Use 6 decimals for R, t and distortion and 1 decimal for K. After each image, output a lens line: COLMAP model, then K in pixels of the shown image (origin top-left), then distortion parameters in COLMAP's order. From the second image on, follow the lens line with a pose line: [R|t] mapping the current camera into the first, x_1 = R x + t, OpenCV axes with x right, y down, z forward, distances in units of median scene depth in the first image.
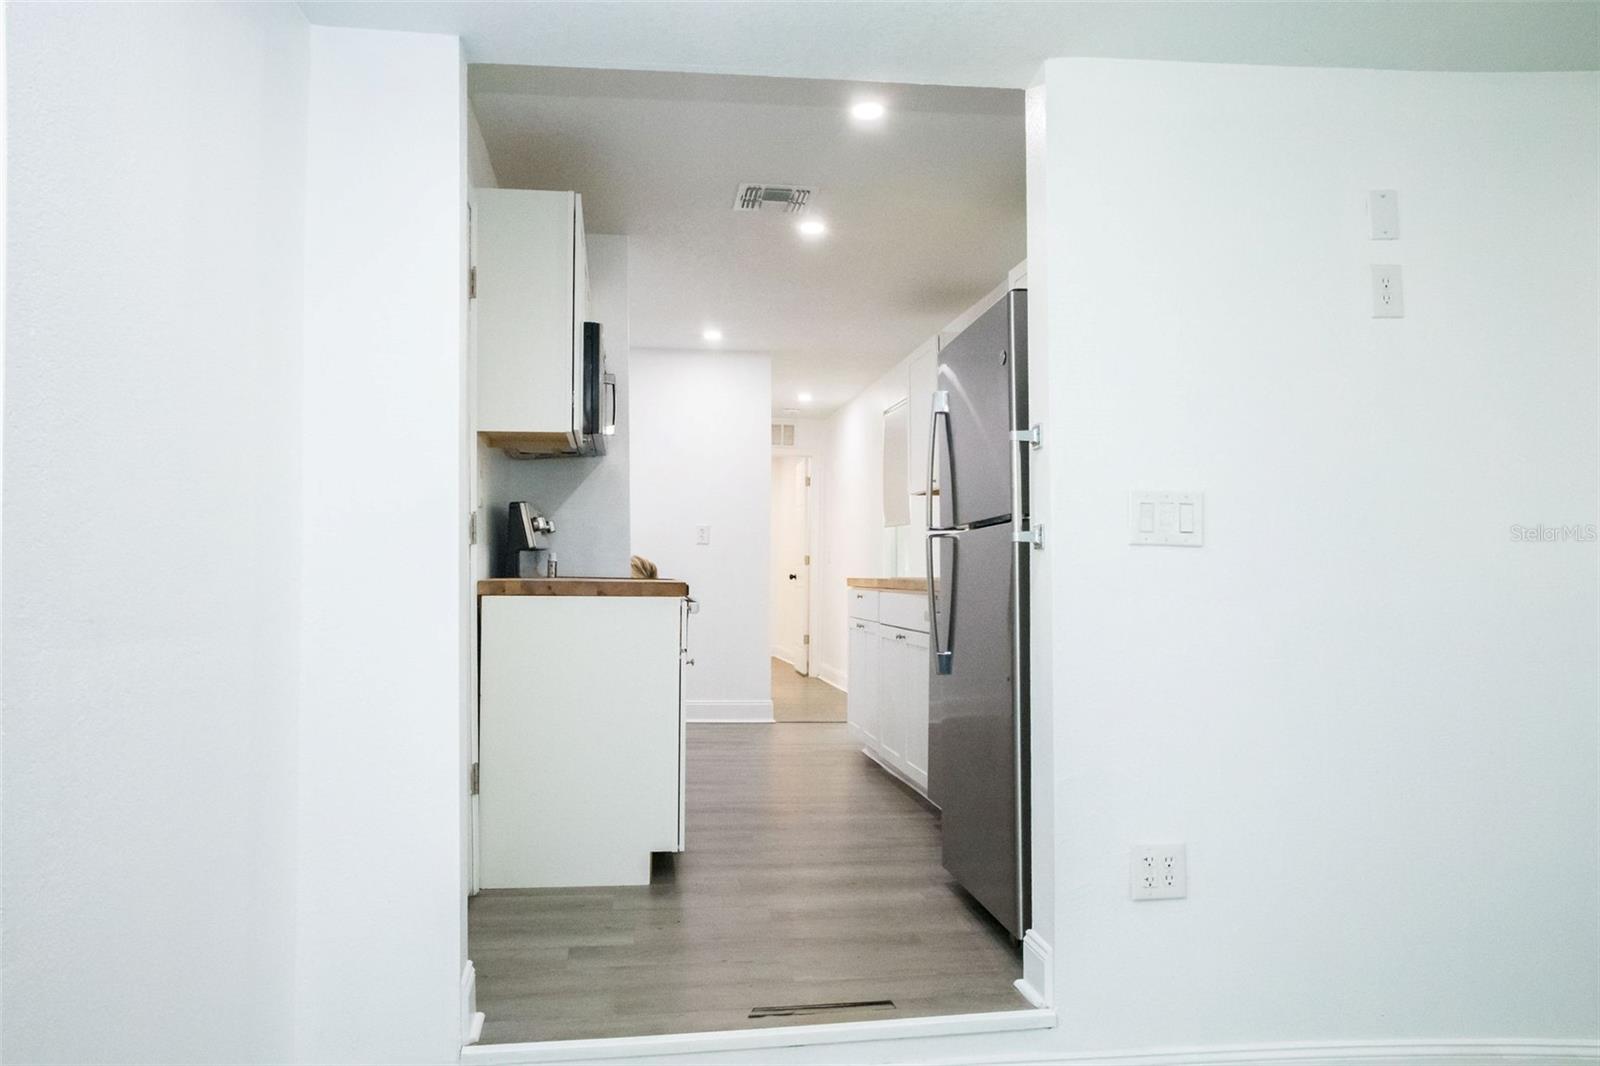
lens RADIAL K [[1111.3, 0, 795.2], [0, 1111.3, 542.1], [0, 0, 1]] dist [0.009956, -0.014199]
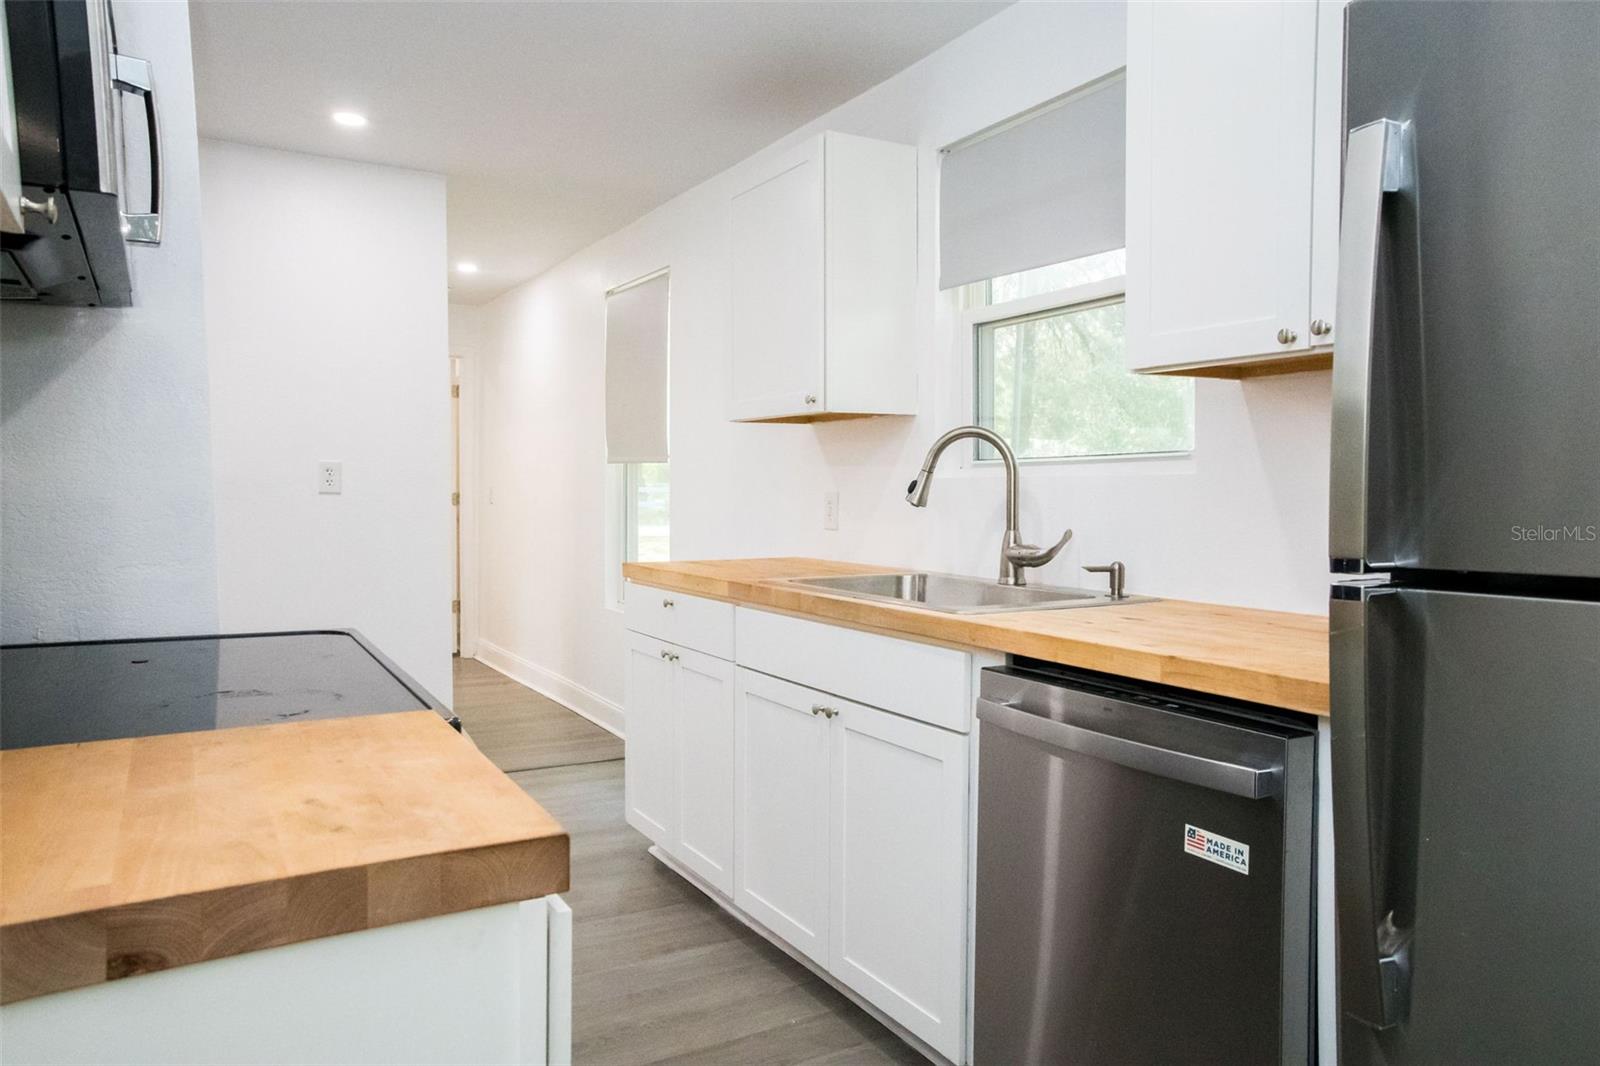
lens RADIAL K [[1111.3, 0, 804.7], [0, 1111.3, 530.3], [0, 0, 1]] dist [0.009956, -0.014199]
pose [[0.932230, -0.021511, 0.361226, -0.074778], [-0.002504, 0.997824, 0.065881, -0.023167], [-0.361857, -0.062321, 0.930148, 0.437965]]
